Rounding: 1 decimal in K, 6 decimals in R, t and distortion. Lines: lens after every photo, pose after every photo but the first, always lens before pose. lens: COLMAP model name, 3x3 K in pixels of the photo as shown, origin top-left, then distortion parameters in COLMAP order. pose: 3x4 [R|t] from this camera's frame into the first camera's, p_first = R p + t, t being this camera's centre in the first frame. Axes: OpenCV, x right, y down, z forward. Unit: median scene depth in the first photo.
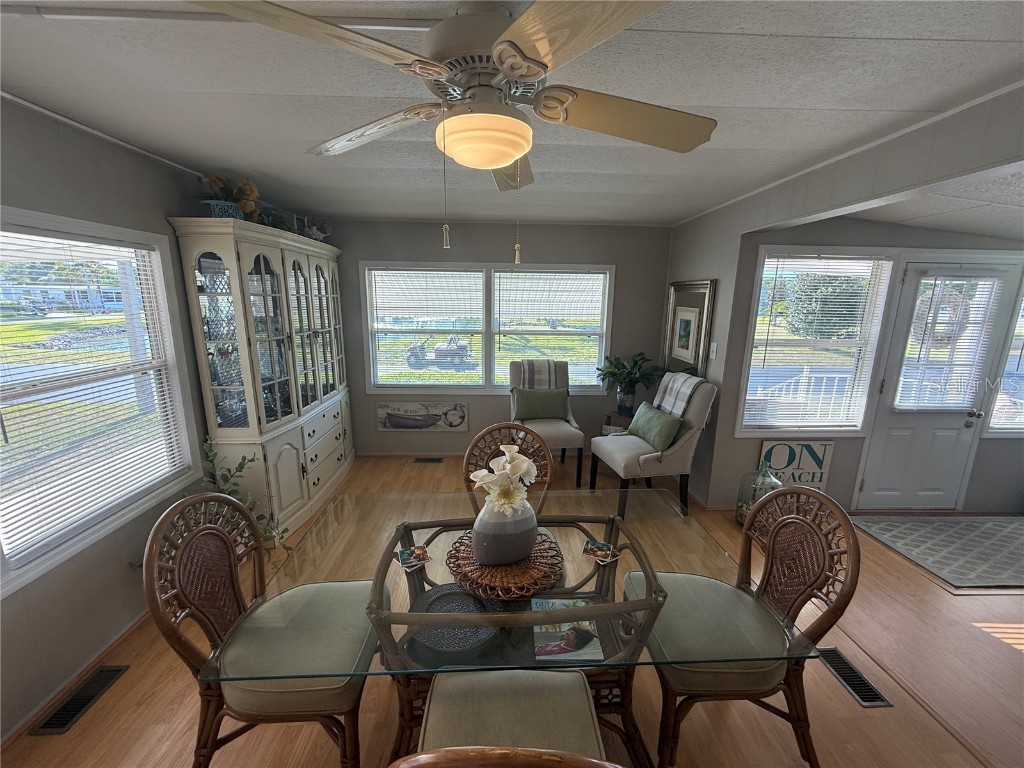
lens RADIAL K [[407.1, 0, 507.2], [0, 407.1, 382.5], [0, 0, 1]] dist [0.000553, 0.000074]
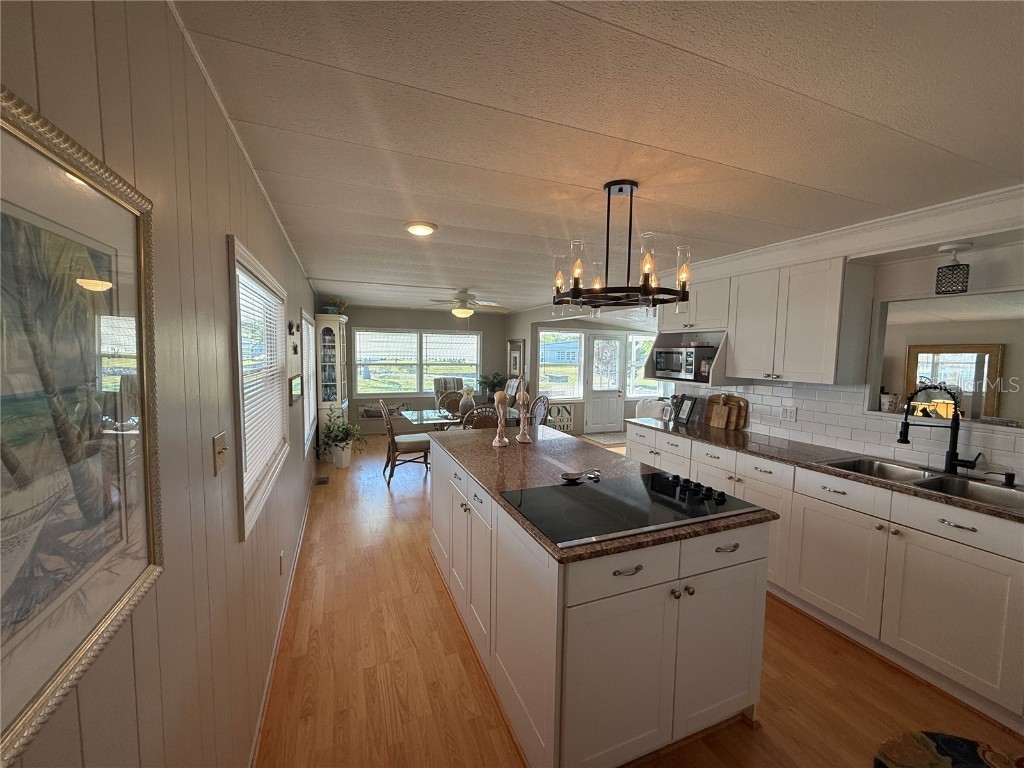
lens RADIAL K [[407.1, 0, 509.9], [0, 407.1, 381.7], [0, 0, 1]] dist [0.000553, 0.000074]
pose [[0.936621, -0.024829, 0.349463, -0.385170], [0.068764, 0.991112, -0.113881, 0.243329], [-0.343530, 0.130694, 0.930003, -1.088958]]
